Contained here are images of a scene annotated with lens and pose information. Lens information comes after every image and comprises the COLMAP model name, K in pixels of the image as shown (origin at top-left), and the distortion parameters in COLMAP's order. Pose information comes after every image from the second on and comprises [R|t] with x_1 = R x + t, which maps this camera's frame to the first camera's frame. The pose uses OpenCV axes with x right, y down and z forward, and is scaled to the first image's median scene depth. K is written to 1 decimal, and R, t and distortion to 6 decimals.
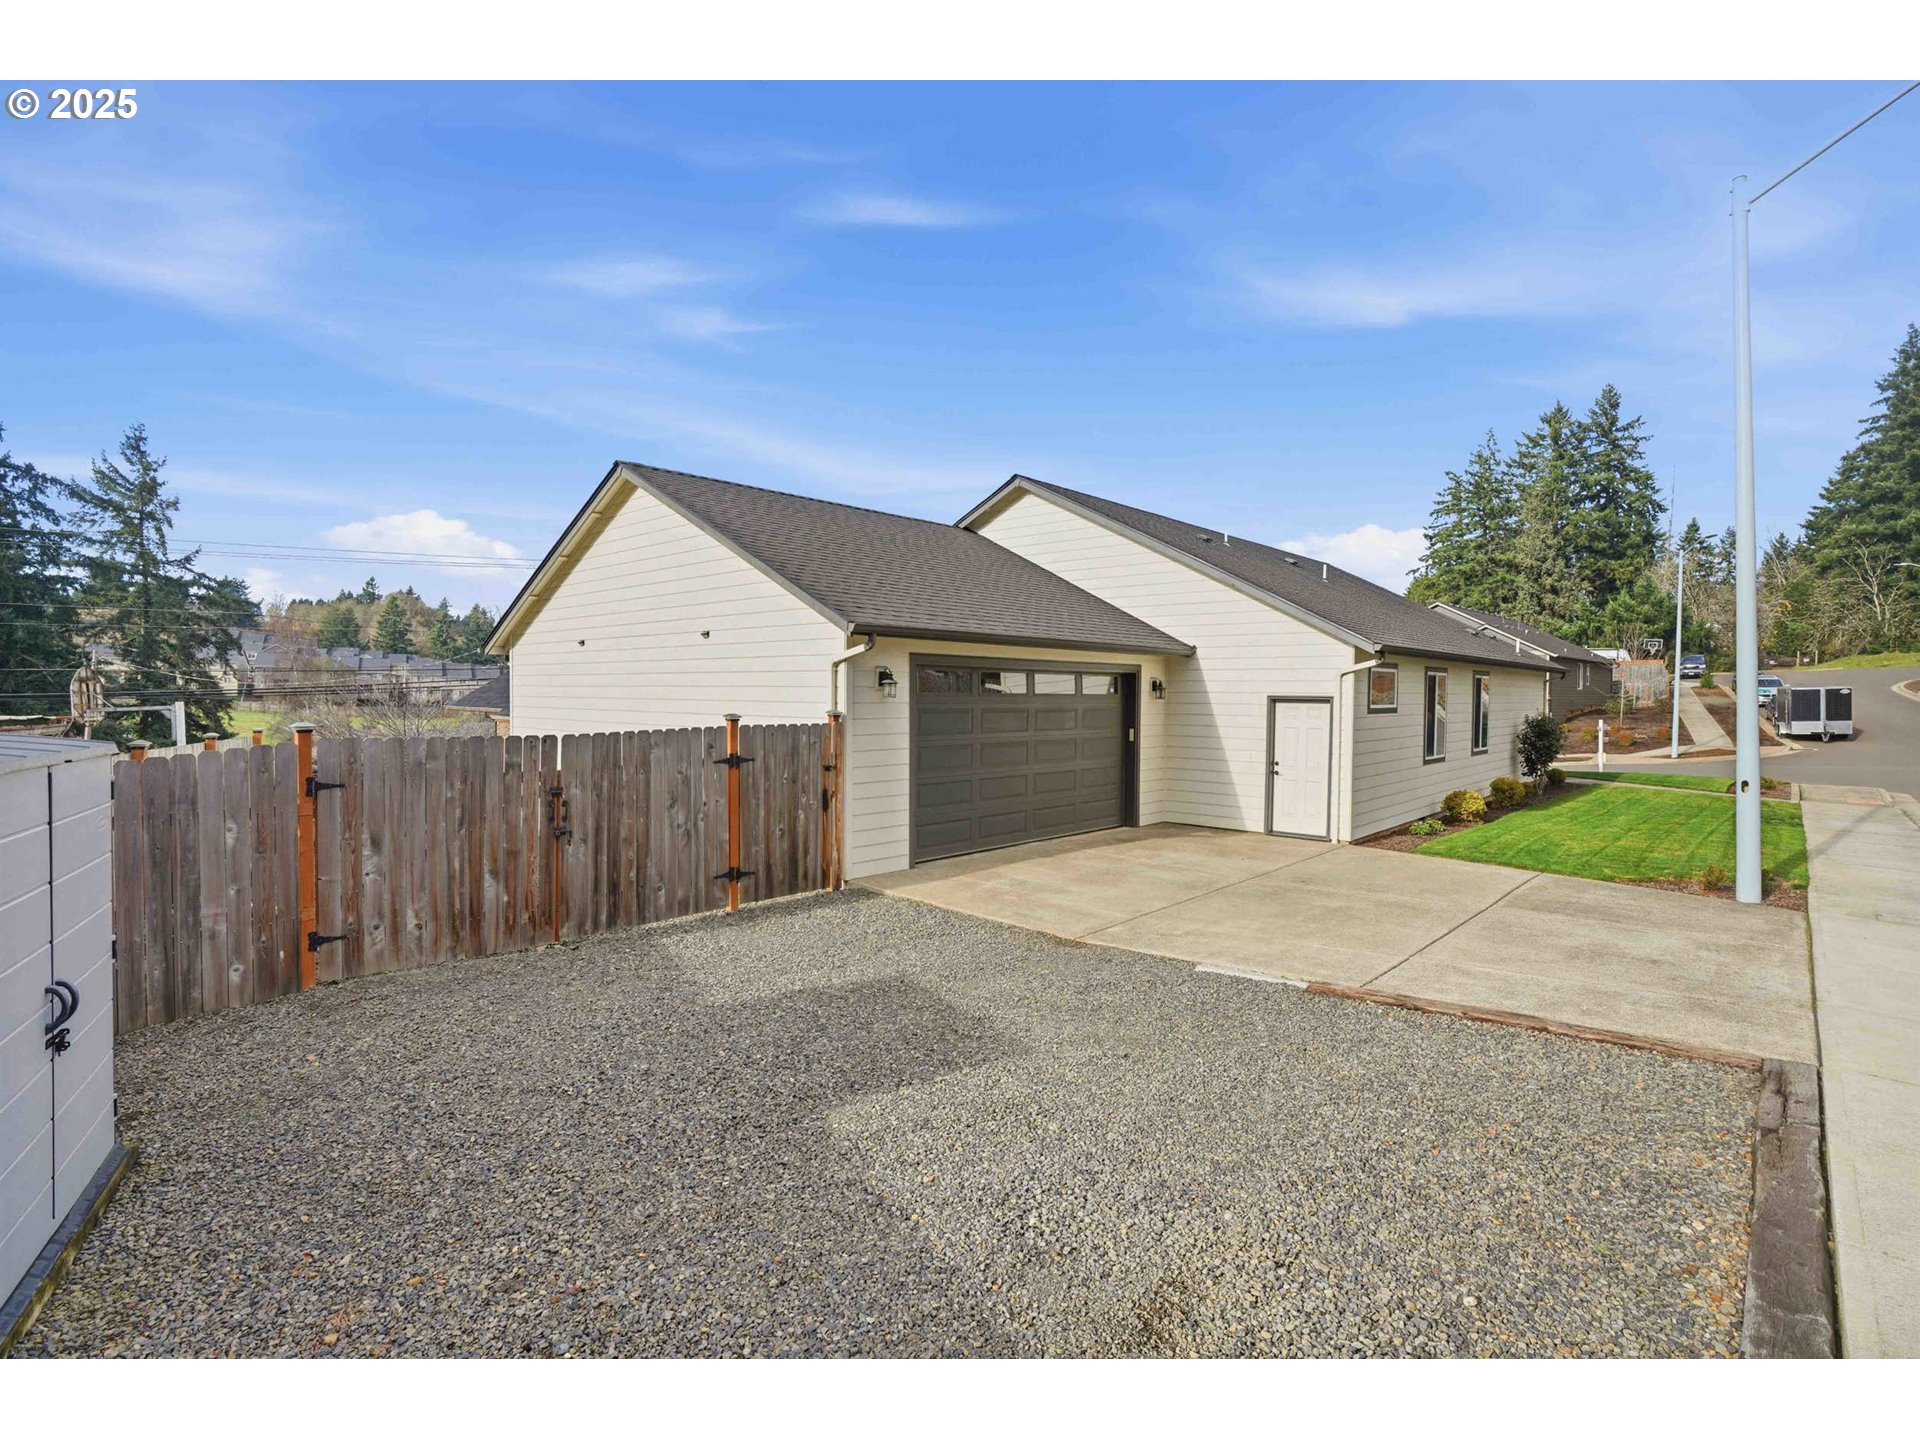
lens RADIAL K [[948.8, 0, 944.2], [0, 948.8, 726.4], [0, 0, 1]] dist [-0.045772, 0.010779]
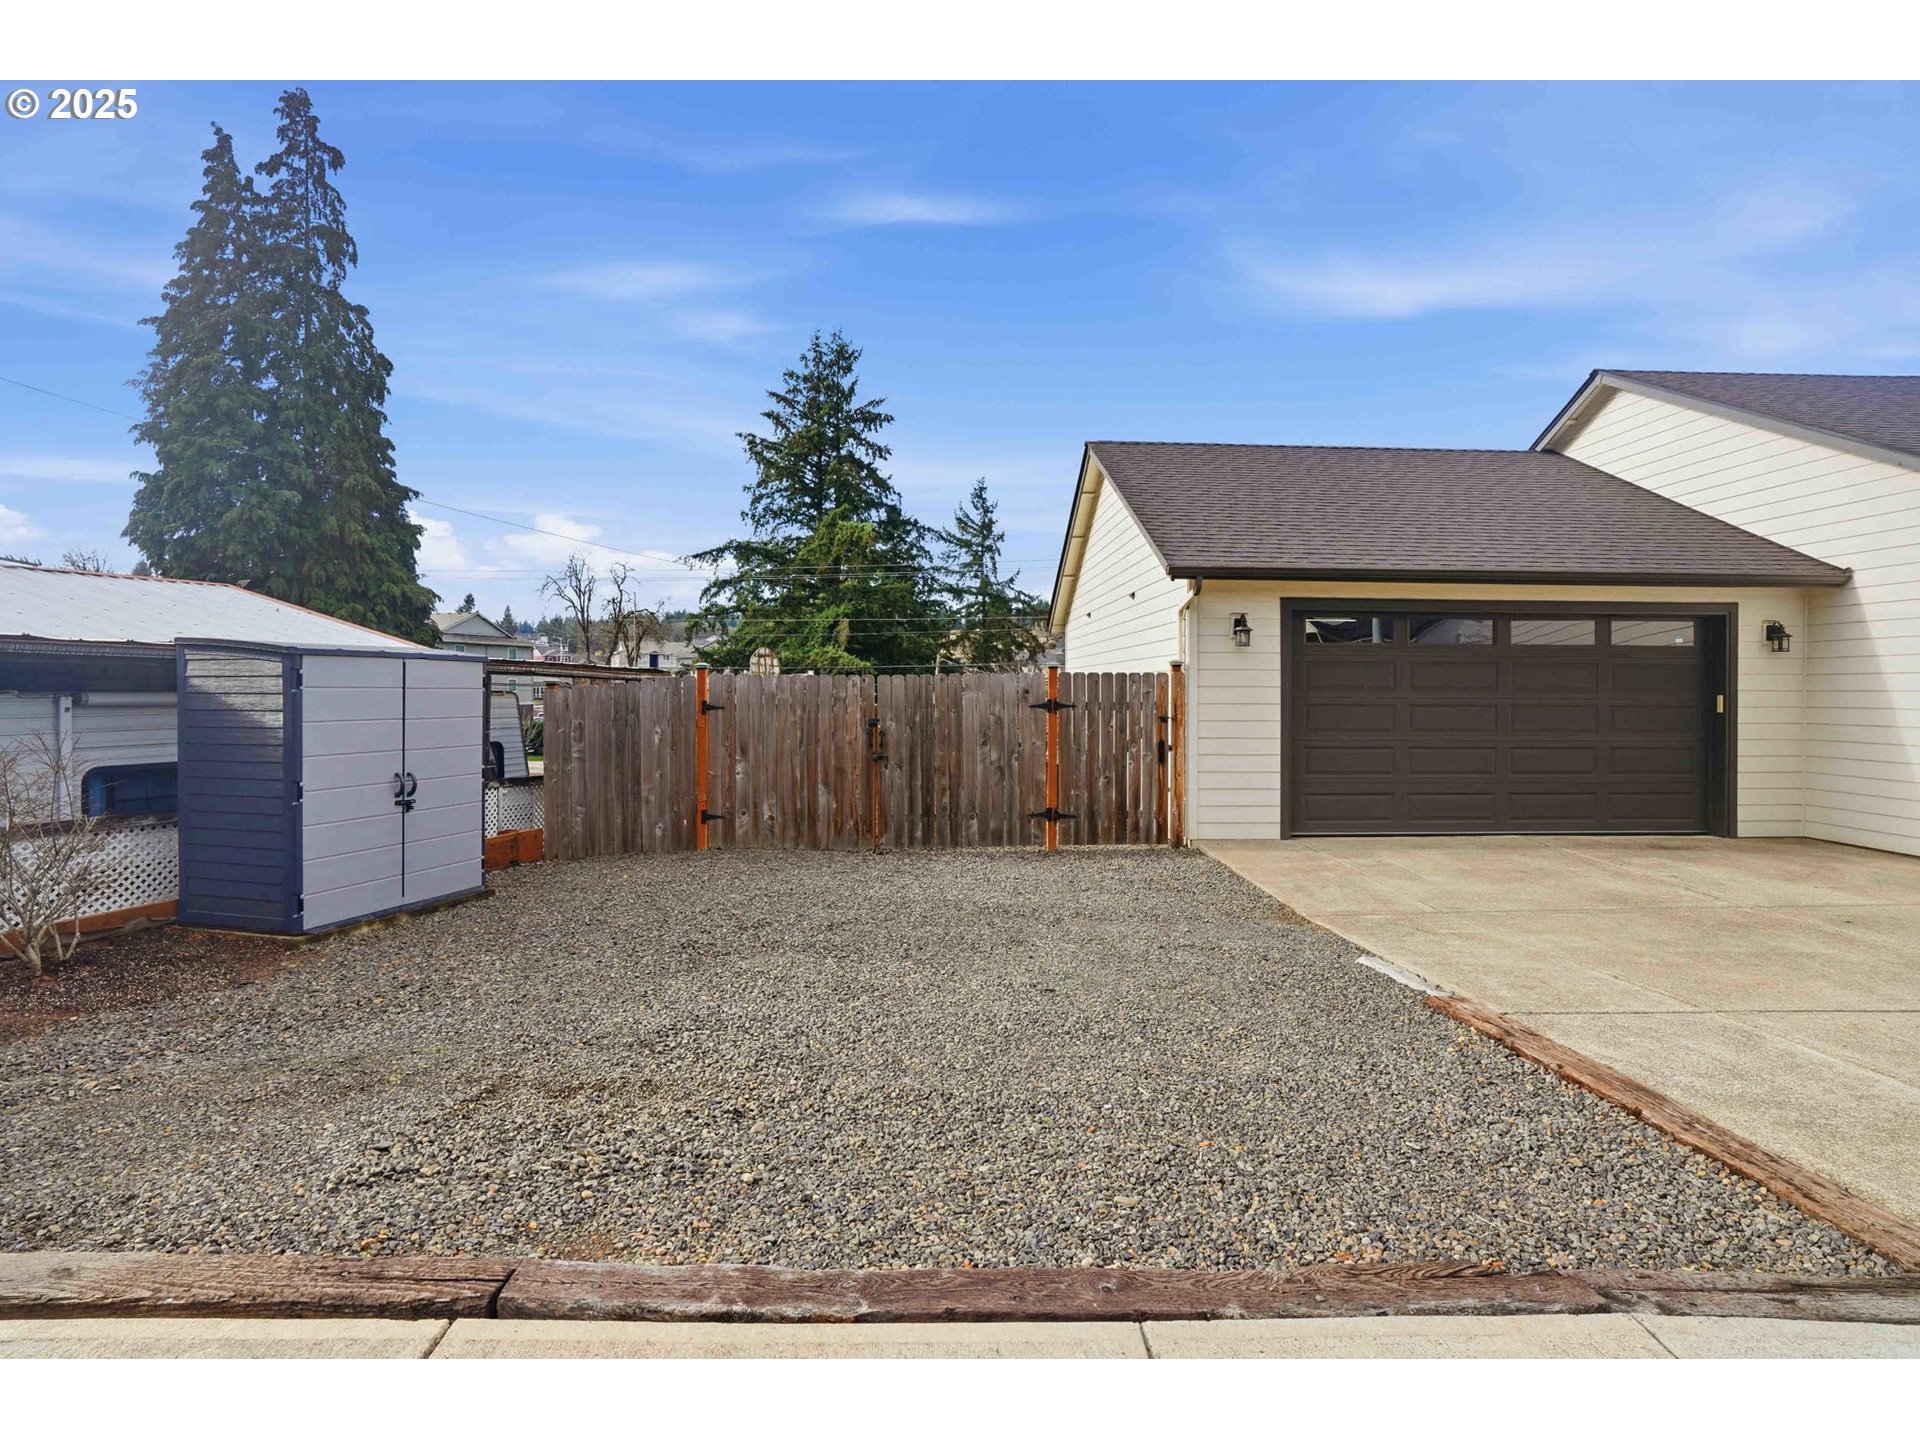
lens RADIAL K [[948.8, 0, 939.0], [0, 948.8, 709.4], [0, 0, 1]] dist [-0.045772, 0.010779]
pose [[0.704318, 0.013832, -0.709749, 0.413758], [-0.023527, 0.999716, -0.003864, 0.044388], [0.709494, 0.019420, 0.704444, 0.161327]]
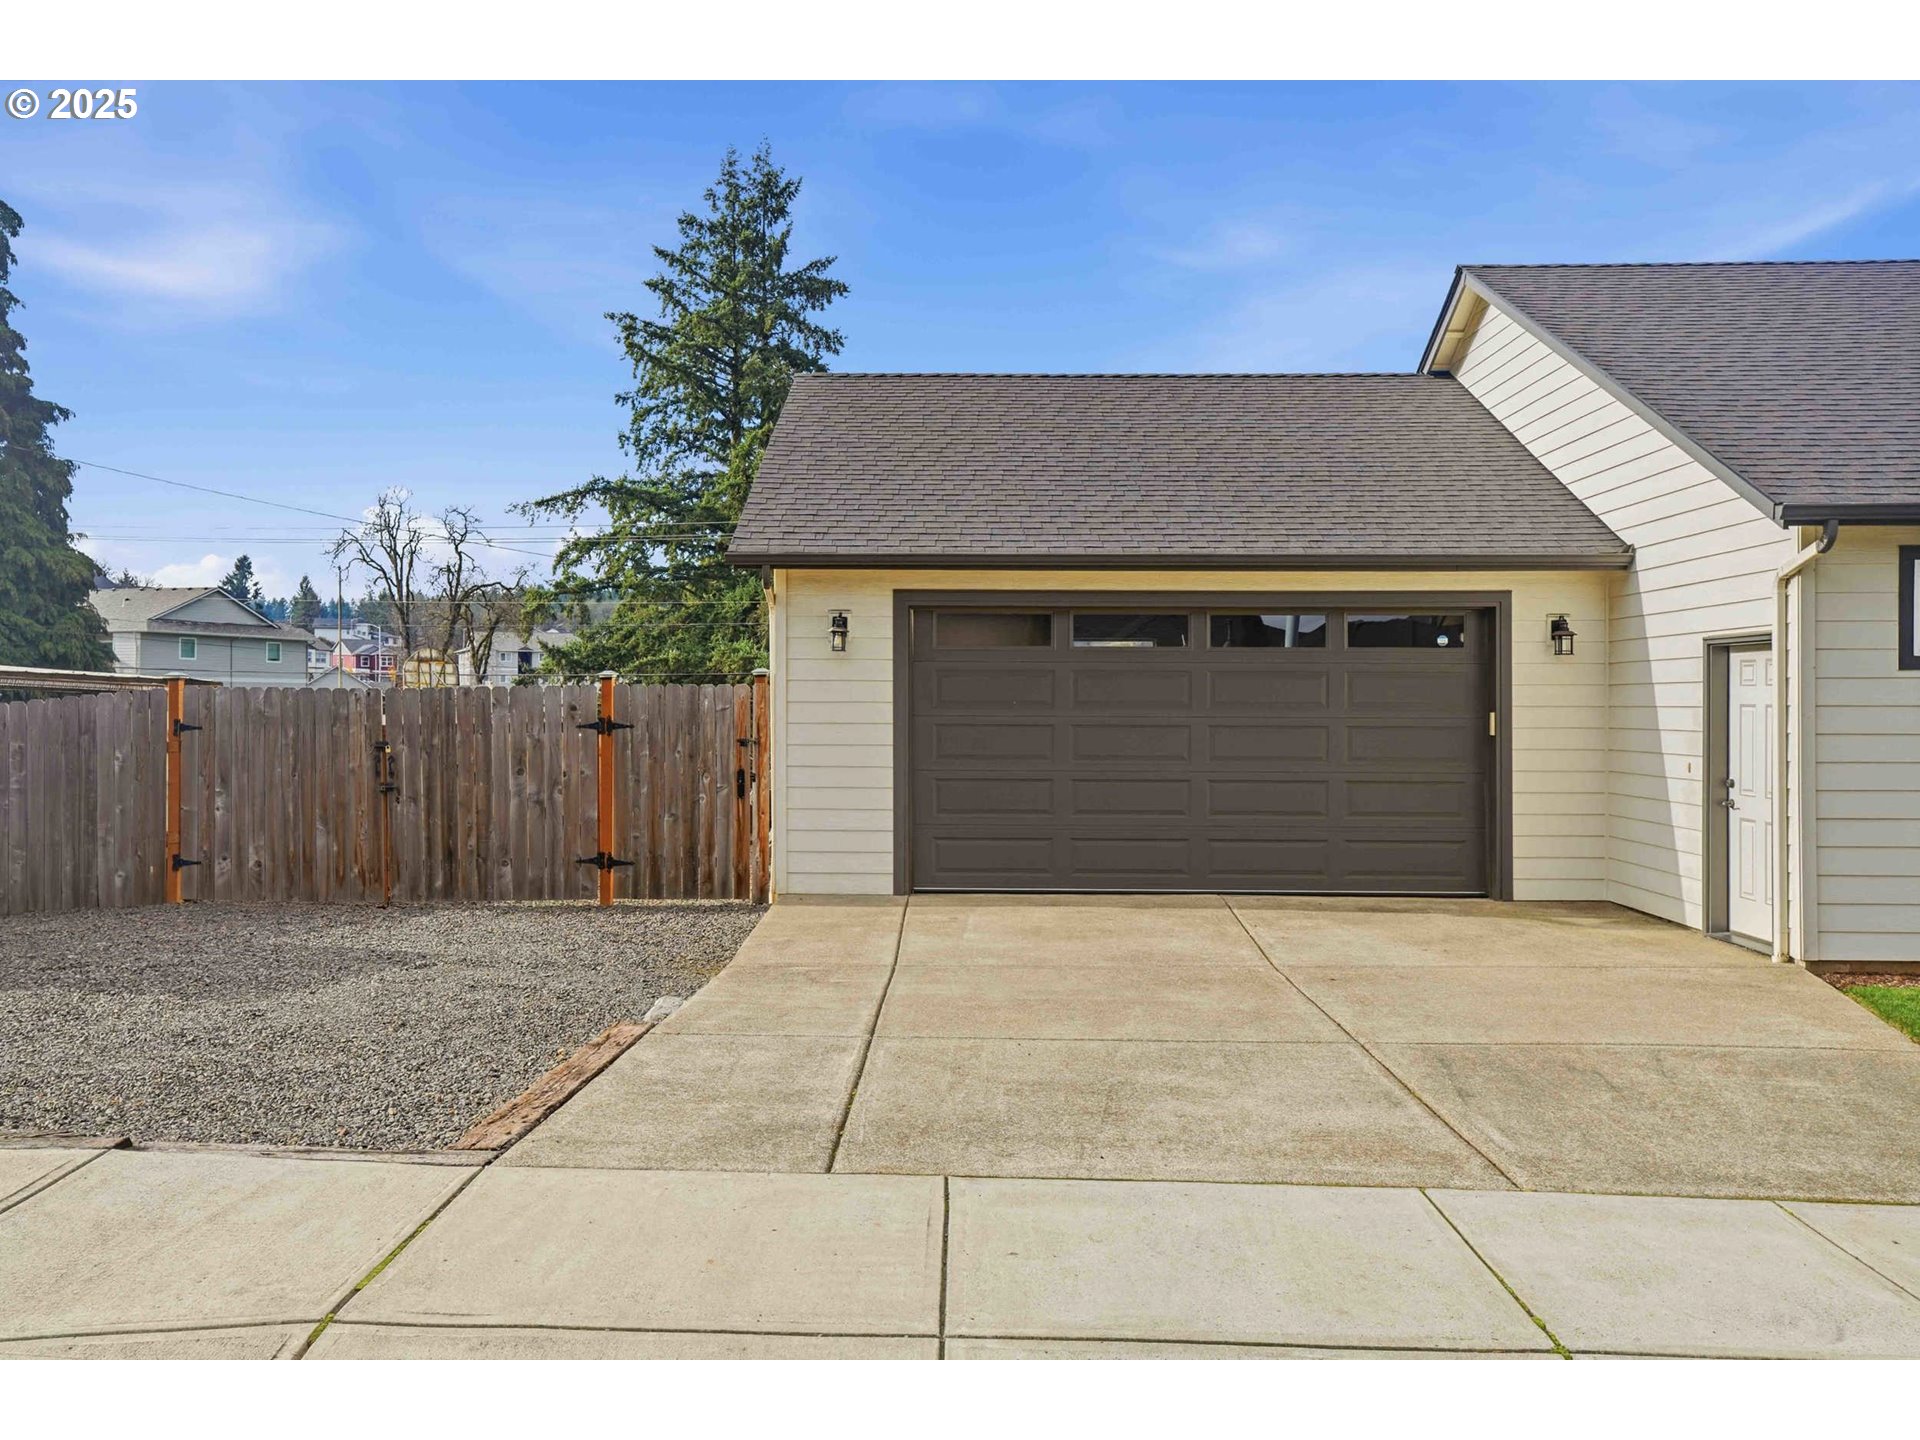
lens RADIAL K [[1507.7, 0, 906.9], [0, 1507.7, 703.4], [0, 0, 1]] dist [0.026162, 0.034860]
pose [[0.672240, -0.003048, -0.740327, 0.911326], [-0.025472, 0.999304, -0.027243, 0.043552], [0.739895, 0.037172, 0.671694, 0.276743]]
